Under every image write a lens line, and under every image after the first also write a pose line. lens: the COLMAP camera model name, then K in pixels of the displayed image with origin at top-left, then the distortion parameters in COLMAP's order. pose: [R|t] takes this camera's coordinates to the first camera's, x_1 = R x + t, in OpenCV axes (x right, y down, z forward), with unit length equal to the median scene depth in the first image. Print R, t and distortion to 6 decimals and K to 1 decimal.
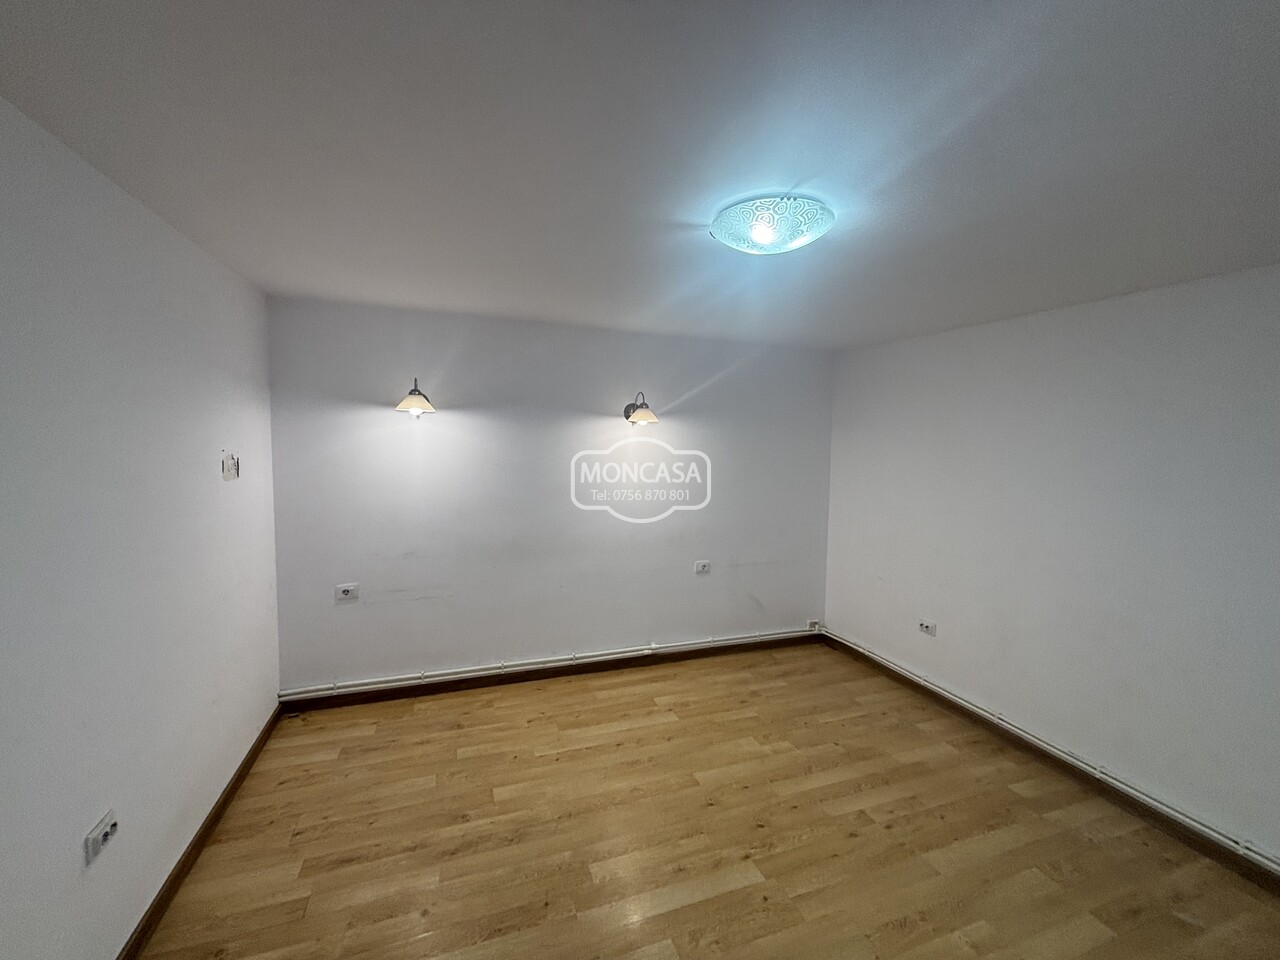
lens RADIAL K [[522.5, 0, 640.0], [0, 522.5, 480.0], [0, 0, 1]] dist [0.000078, -0.000665]
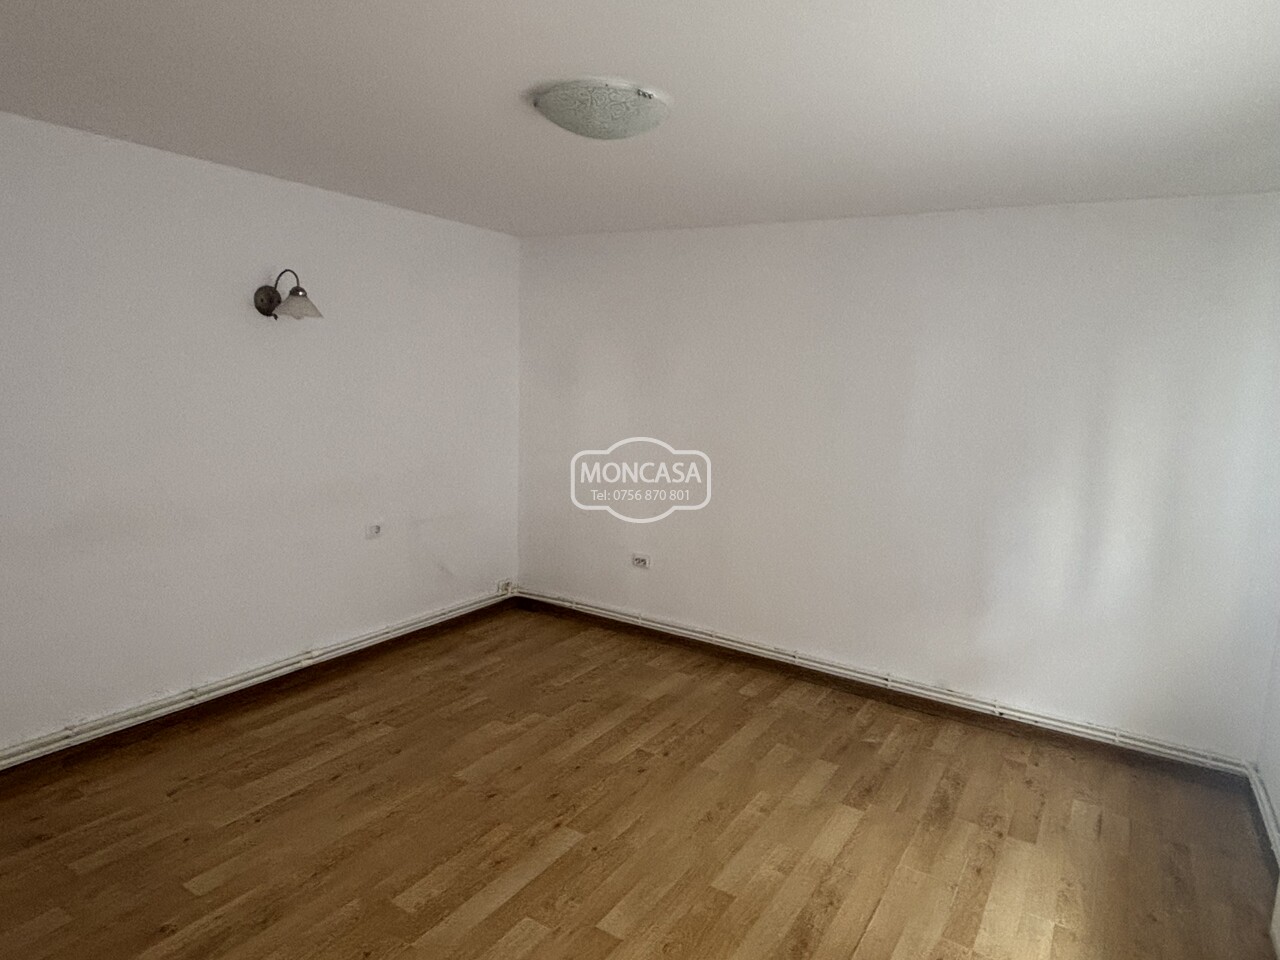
lens RADIAL K [[769.9, 0, 640.0], [0, 769.9, 480.0], [0, 0, 1]] dist [-0.003776, -0.001942]
pose [[0.795323, -0.082027, 0.600610, -0.314077], [0.024991, 0.994397, 0.102714, -0.001447], [-0.605670, -0.066681, 0.792917, -0.072098]]
